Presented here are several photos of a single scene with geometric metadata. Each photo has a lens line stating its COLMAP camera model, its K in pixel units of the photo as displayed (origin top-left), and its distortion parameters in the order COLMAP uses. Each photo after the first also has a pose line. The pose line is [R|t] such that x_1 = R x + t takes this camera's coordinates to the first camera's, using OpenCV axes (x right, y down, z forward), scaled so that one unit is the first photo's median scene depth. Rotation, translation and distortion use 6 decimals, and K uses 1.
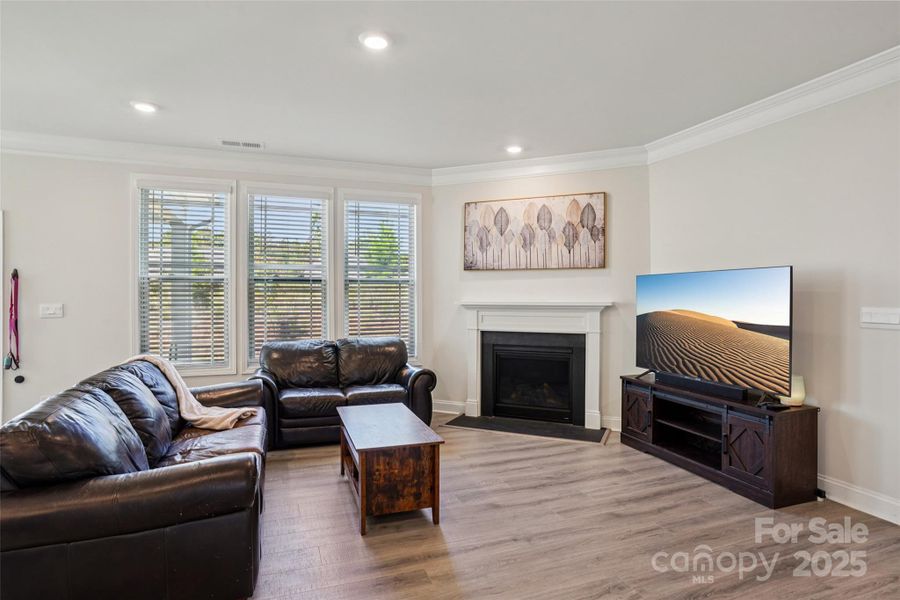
lens RADIAL K [[486.1, 0, 457.6], [0, 486.1, 287.1], [0, 0, 1]] dist [-0.075162, 0.038101]
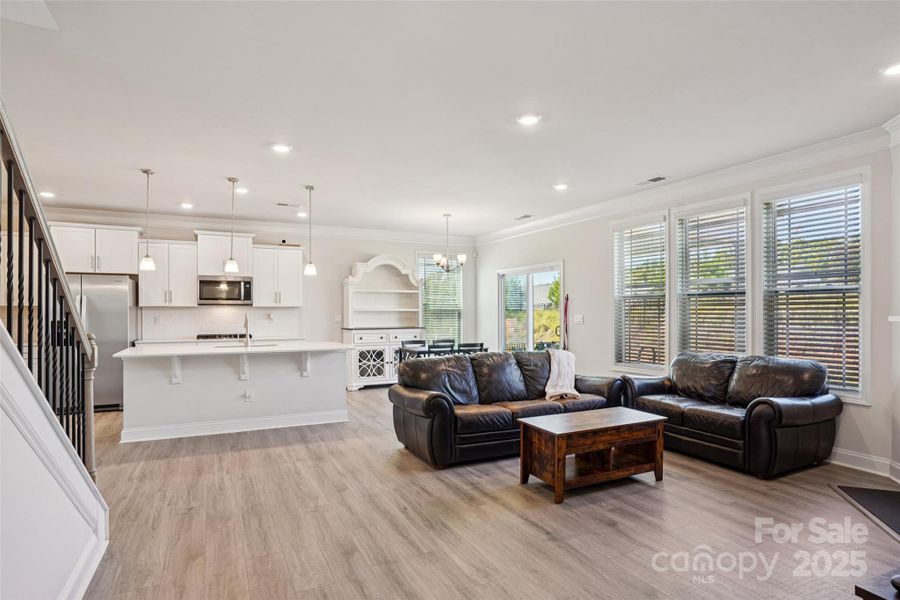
lens RADIAL K [[488.7, 0, 452.8], [0, 488.7, 300.8], [0, 0, 1]] dist [-0.075962, 0.039698]
pose [[0.095392, -0.018669, -0.995265, 0.646320], [0.024006, 0.999576, -0.016449, 0.004077], [0.995150, -0.022323, 0.095800, 0.367593]]
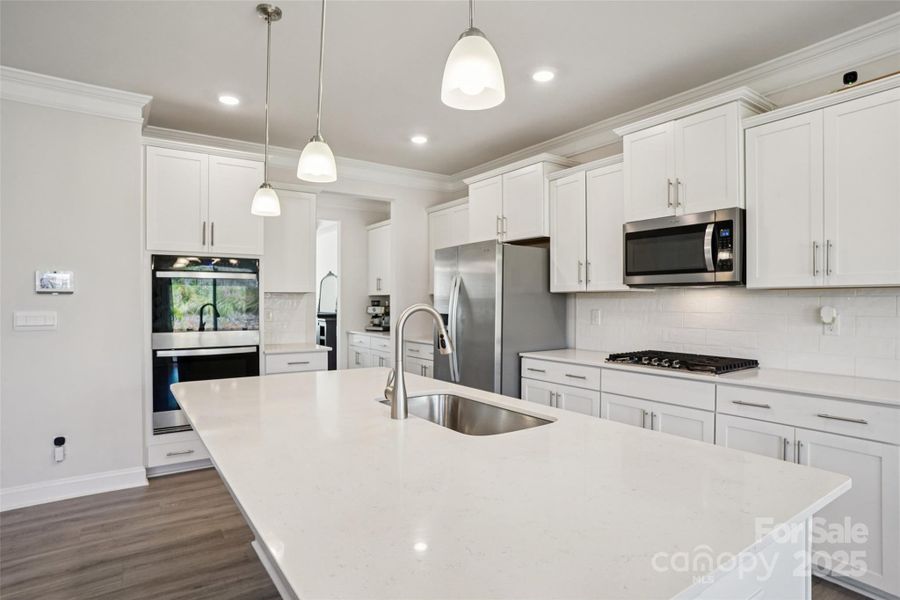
lens RADIAL K [[488.7, 0, 452.8], [0, 488.7, 300.8], [0, 0, 1]] dist [-0.075962, 0.039698]
pose [[-0.971021, 0.009598, -0.238802, -0.478156], [0.014161, 0.999748, -0.017400, 0.001877], [0.238575, -0.020277, -0.970912, 0.344201]]
